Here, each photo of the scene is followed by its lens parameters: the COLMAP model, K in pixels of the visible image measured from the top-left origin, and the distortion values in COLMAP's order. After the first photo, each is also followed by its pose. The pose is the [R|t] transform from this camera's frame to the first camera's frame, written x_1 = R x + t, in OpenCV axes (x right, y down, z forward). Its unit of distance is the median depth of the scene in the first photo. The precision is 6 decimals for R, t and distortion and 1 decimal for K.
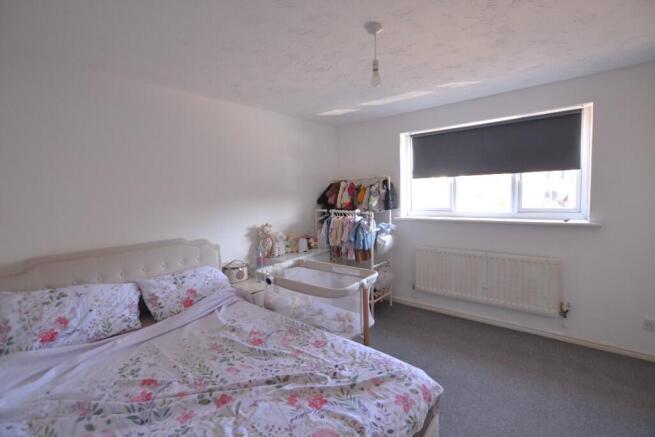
lens RADIAL K [[293.2, 0, 327.5], [0, 293.2, 218.5], [0, 0, 1]] dist [-0.025244, 0.000650]
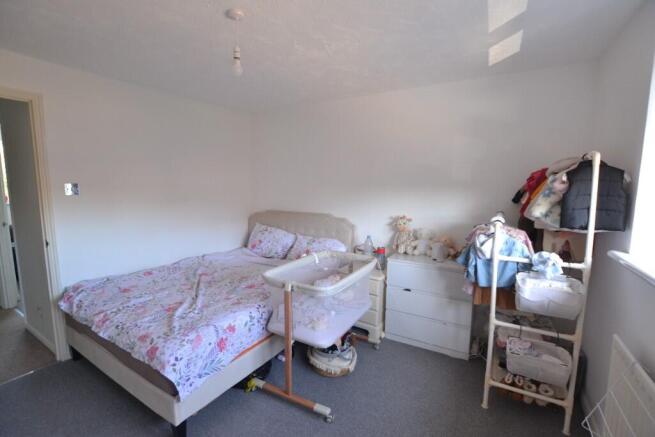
lens RADIAL K [[293.2, 0, 327.5], [0, 293.2, 218.5], [0, 0, 1]] dist [-0.025244, 0.000650]
pose [[0.155153, 0.151783, -0.976161, 0.627564], [-0.099161, 0.985529, 0.137479, -0.074547], [0.982901, 0.075467, 0.167959, 0.598383]]
